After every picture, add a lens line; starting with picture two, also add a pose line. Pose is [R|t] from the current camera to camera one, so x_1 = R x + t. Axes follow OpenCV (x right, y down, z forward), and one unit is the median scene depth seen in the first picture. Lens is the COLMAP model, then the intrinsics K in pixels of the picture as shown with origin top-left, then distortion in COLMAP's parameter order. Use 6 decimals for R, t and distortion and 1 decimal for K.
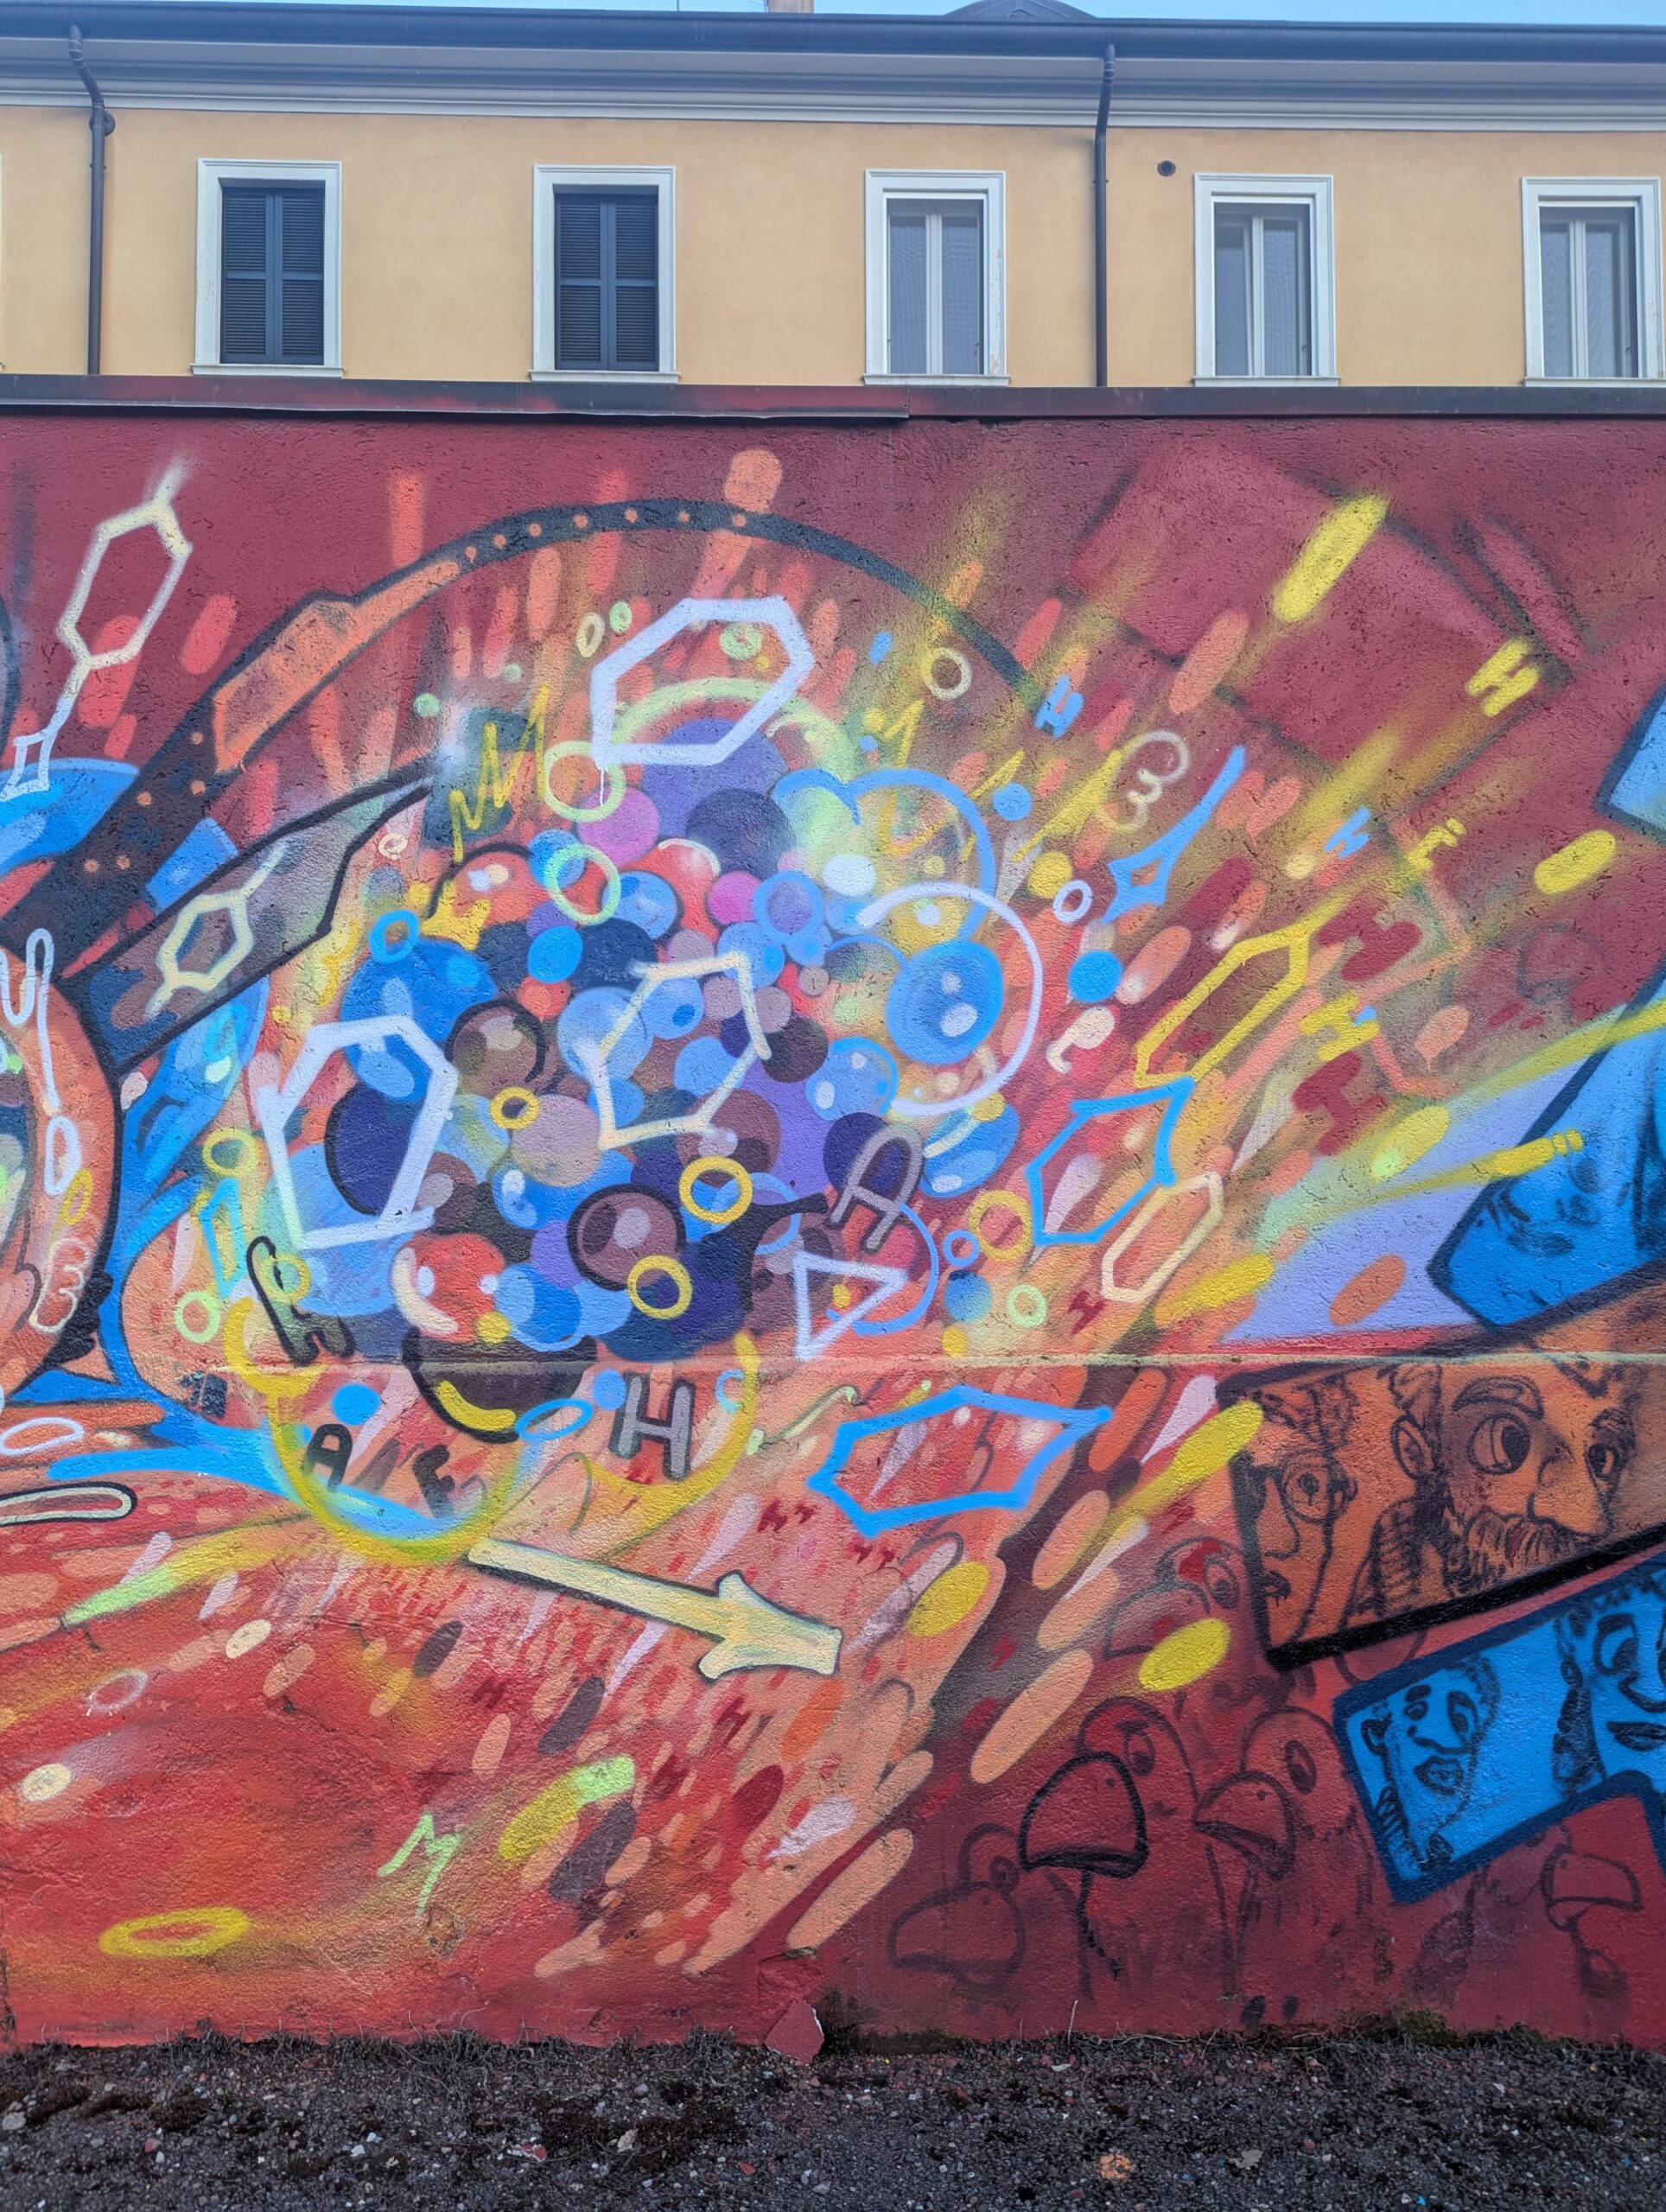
lens RADIAL K [[1661.4, 0, 848.9], [0, 1661.4, 1112.3], [0, 0, 1]] dist [0.083391, -0.079205]
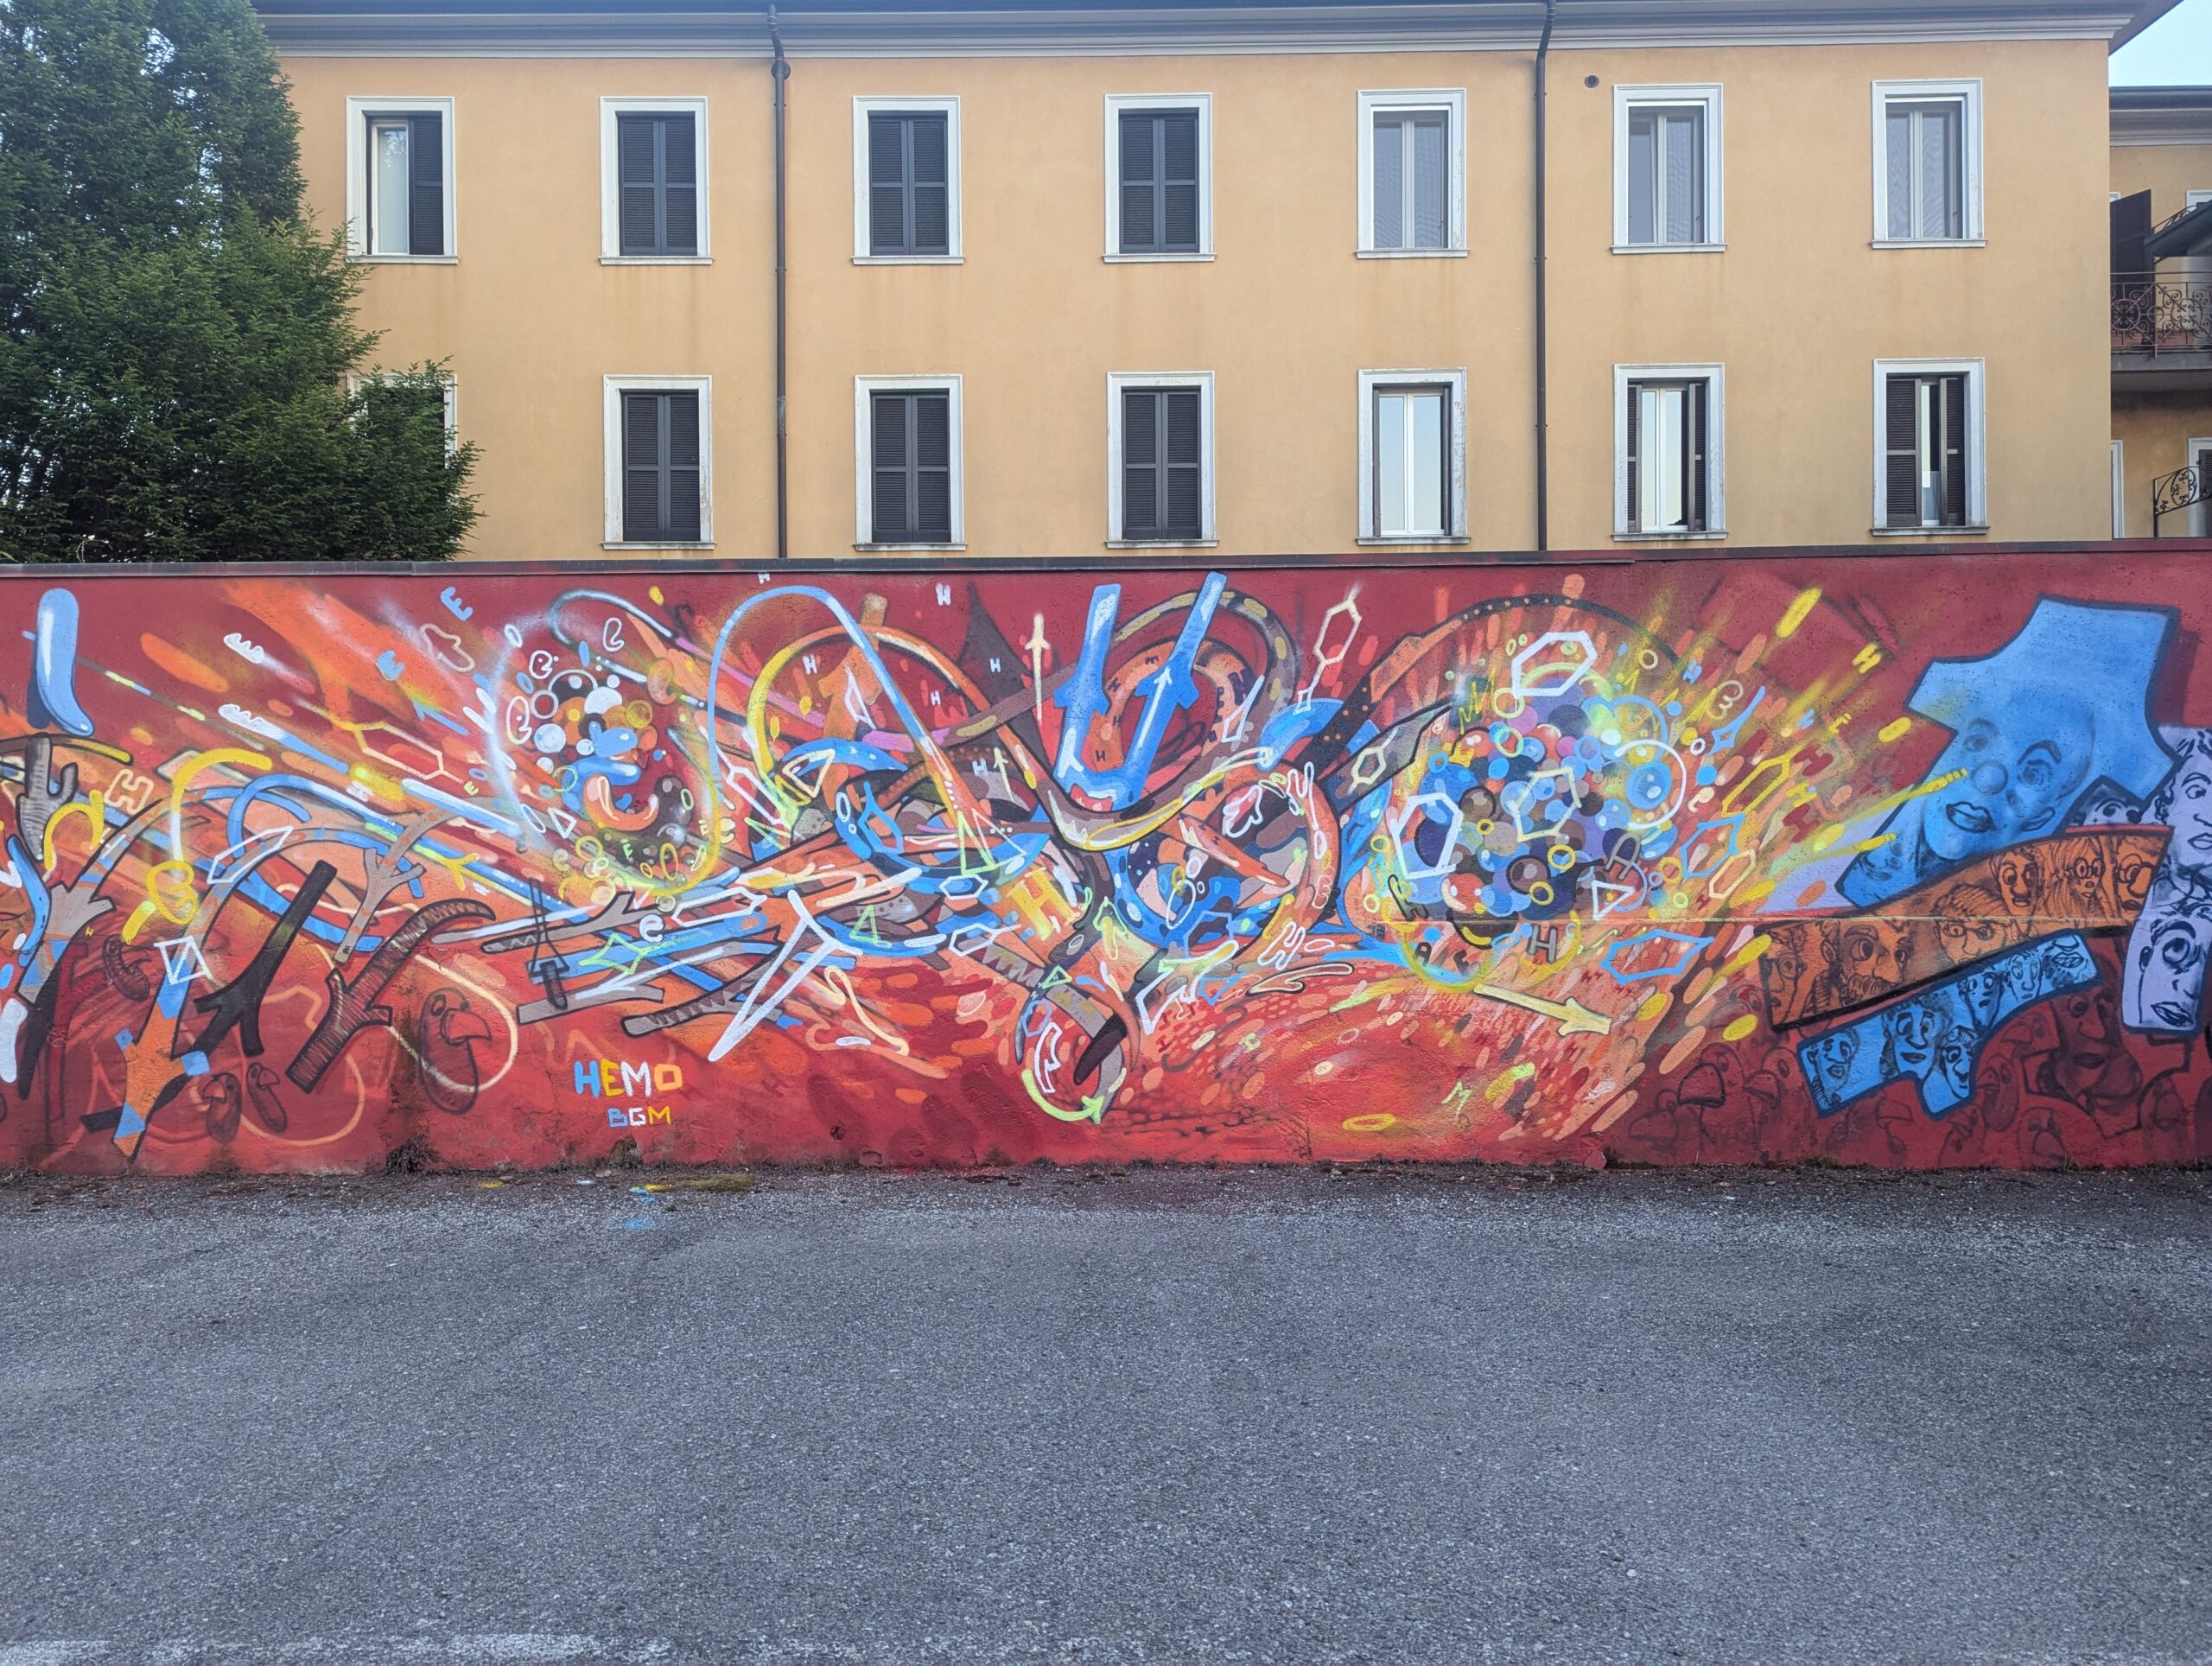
lens RADIAL K [[1661.4, 0, 1103.0], [0, 1661.4, 848.0], [0, 0, 1]] dist [0.083391, -0.079205]
pose [[0.999185, -0.004026, -0.040157, -0.705328], [0.005883, 0.998913, 0.046237, -0.095836], [0.039927, -0.046436, 0.998123, -1.701439]]
